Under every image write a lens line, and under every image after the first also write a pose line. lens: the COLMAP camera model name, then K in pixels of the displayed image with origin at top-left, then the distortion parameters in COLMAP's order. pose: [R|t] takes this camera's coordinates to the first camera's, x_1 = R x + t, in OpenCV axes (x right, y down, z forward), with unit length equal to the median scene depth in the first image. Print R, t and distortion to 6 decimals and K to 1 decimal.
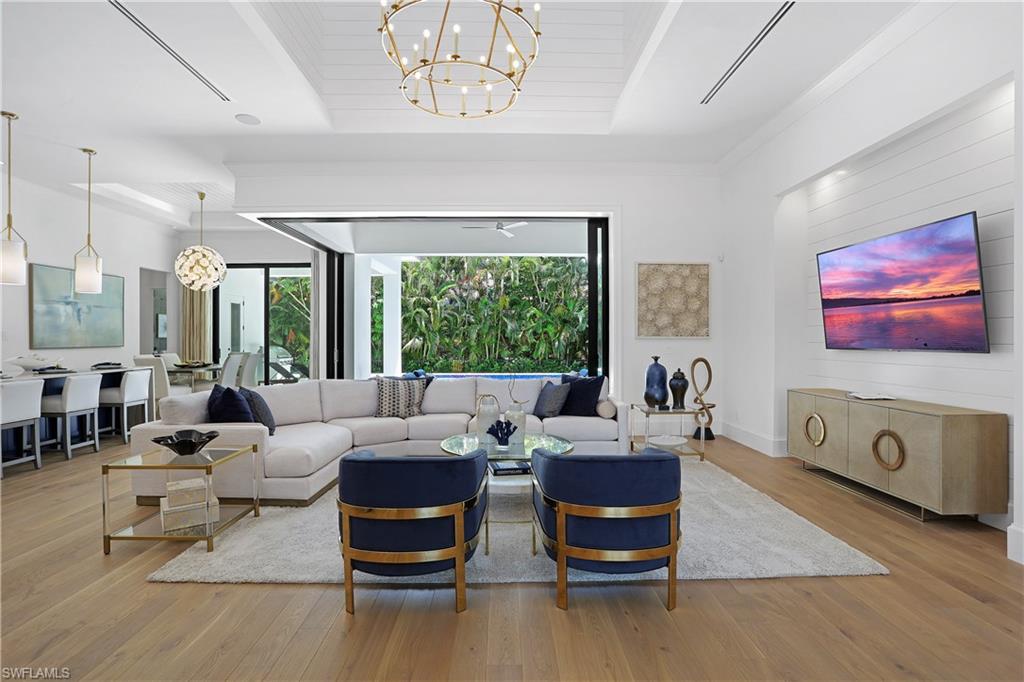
lens RADIAL K [[493.6, 0, 512.0], [0, 493.6, 341.0], [0, 0, 1]] dist [-0.075100, 0.025924]
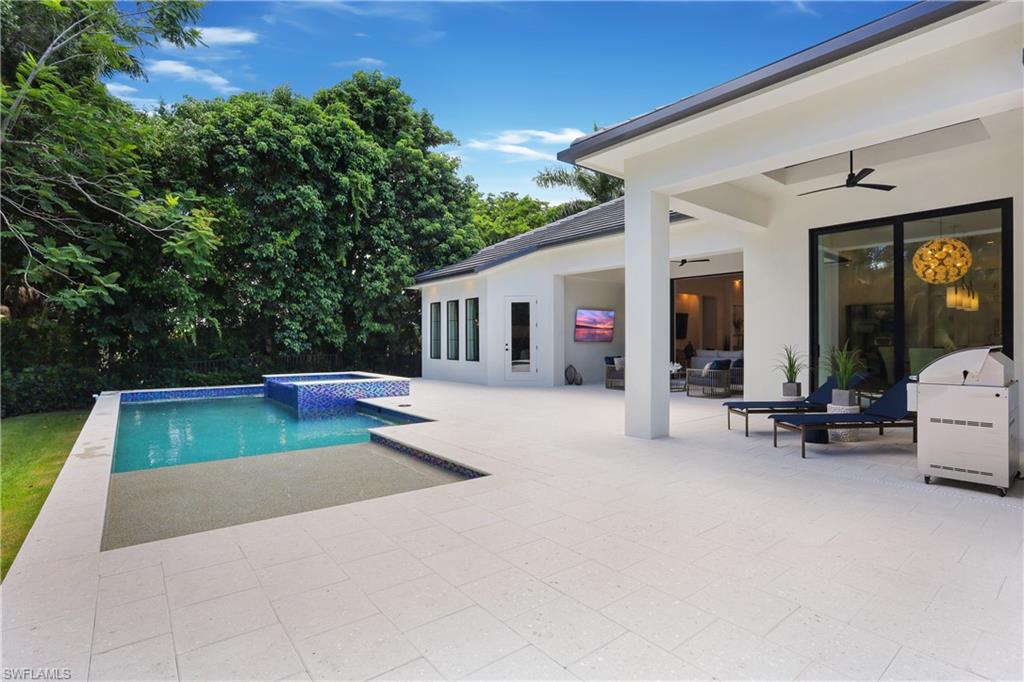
lens RADIAL K [[493.6, 0, 512.0], [0, 493.6, 341.0], [0, 0, 1]] dist [-0.075100, 0.025924]
pose [[-0.601461, -0.001864, 0.798900, -1.467109], [0.003047, 0.999985, 0.004627, -0.005580], [-0.798896, 0.005217, -0.601446, 3.078408]]
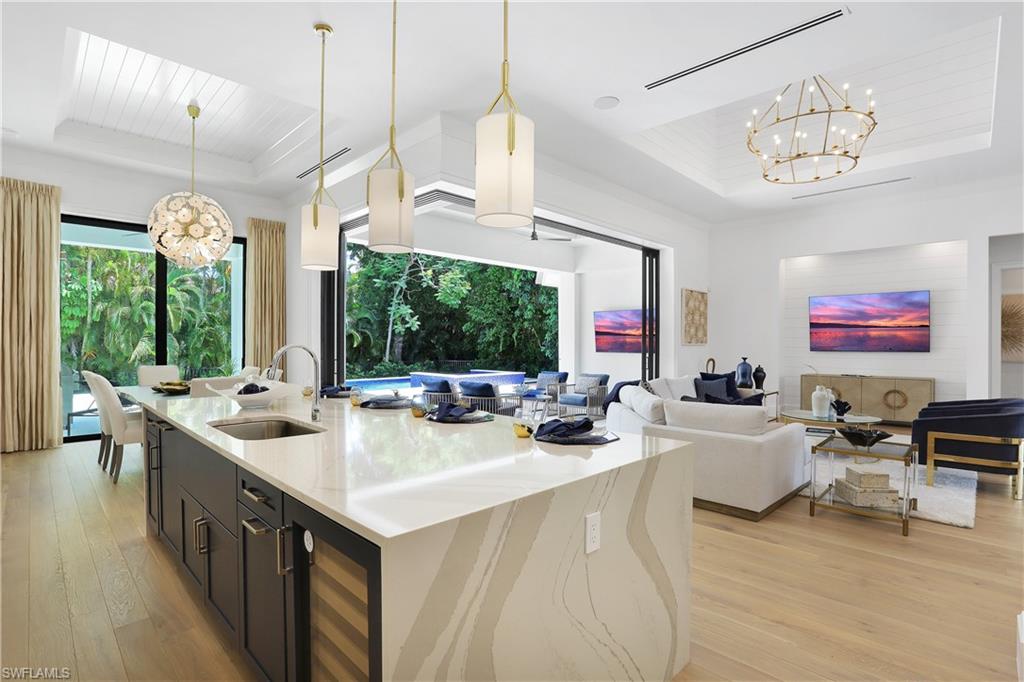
lens RADIAL K [[493.6, 0, 512.0], [0, 493.6, 341.0], [0, 0, 1]] dist [-0.075100, 0.025924]
pose [[0.719819, 0.003164, 0.694155, -1.370391], [0.000430, 0.999987, -0.005004, -0.012342], [-0.694162, 0.003901, 0.719808, 0.494898]]
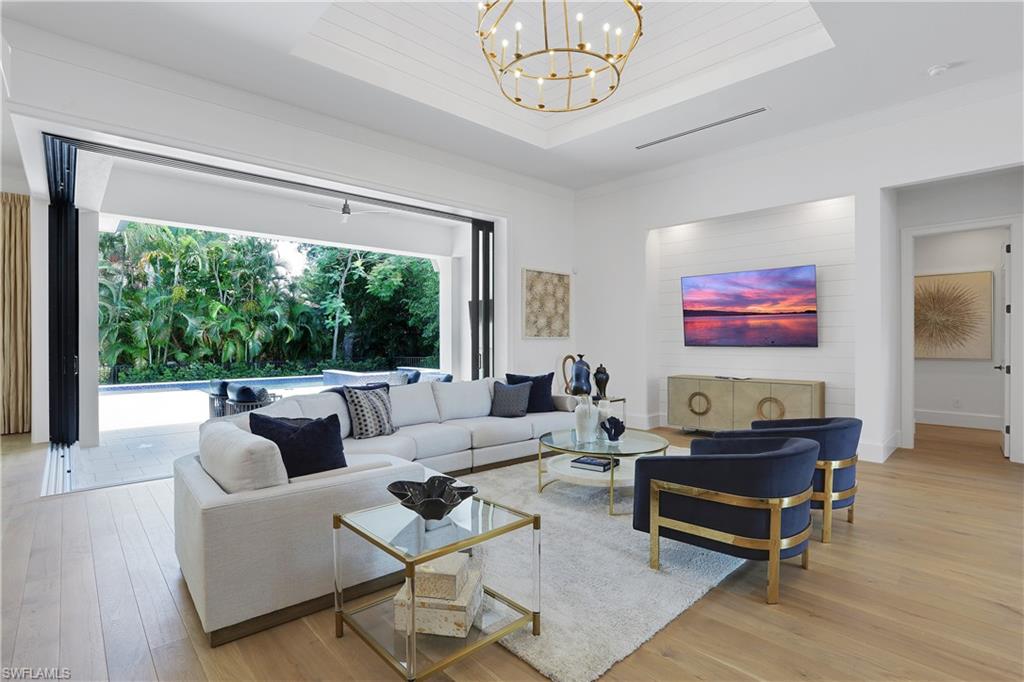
lens RADIAL K [[493.6, 0, 512.0], [0, 493.6, 341.0], [0, 0, 1]] dist [-0.075100, 0.025924]
pose [[0.740113, -0.005797, 0.672457, -0.678133], [0.004506, 0.999983, 0.003662, -0.005172], [-0.672467, 0.000320, 0.740127, 0.288427]]
